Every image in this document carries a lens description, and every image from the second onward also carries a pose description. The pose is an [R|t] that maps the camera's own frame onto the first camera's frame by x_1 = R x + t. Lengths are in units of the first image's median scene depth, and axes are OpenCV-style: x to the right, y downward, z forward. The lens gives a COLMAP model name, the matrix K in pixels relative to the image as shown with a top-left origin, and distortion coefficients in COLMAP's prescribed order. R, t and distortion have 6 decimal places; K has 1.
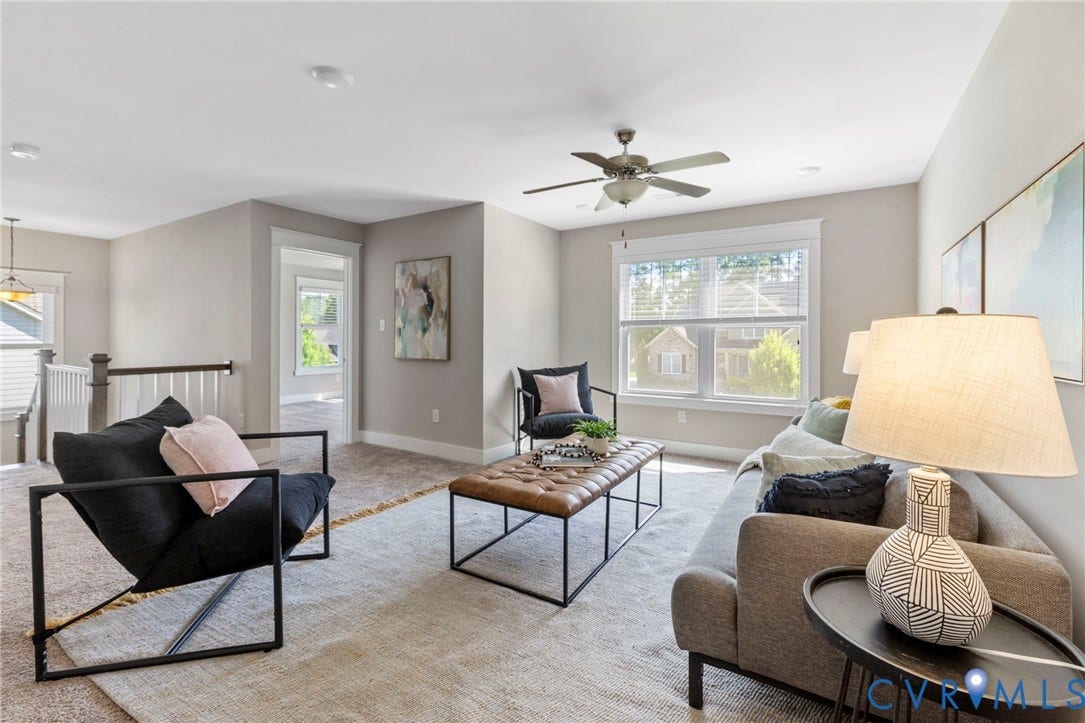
lens RADIAL K [[472.4, 0, 539.9], [0, 472.4, 340.7], [0, 0, 1]] dist [-0.001985, -0.000087]
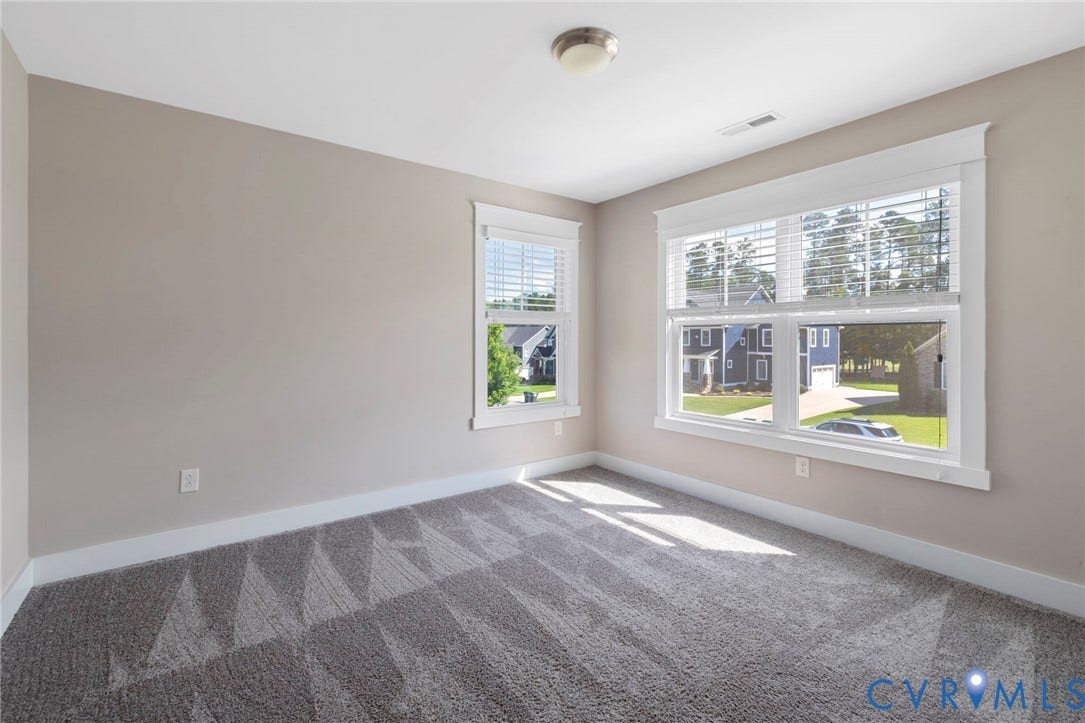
lens RADIAL K [[472.4, 0, 539.9], [0, 472.4, 340.7], [0, 0, 1]] dist [-0.001985, -0.000087]
pose [[0.935098, 0.001365, -0.354387, -0.225842], [-0.002605, 0.999992, -0.003025, -0.005870], [0.354380, 0.003752, 0.935094, 0.453072]]
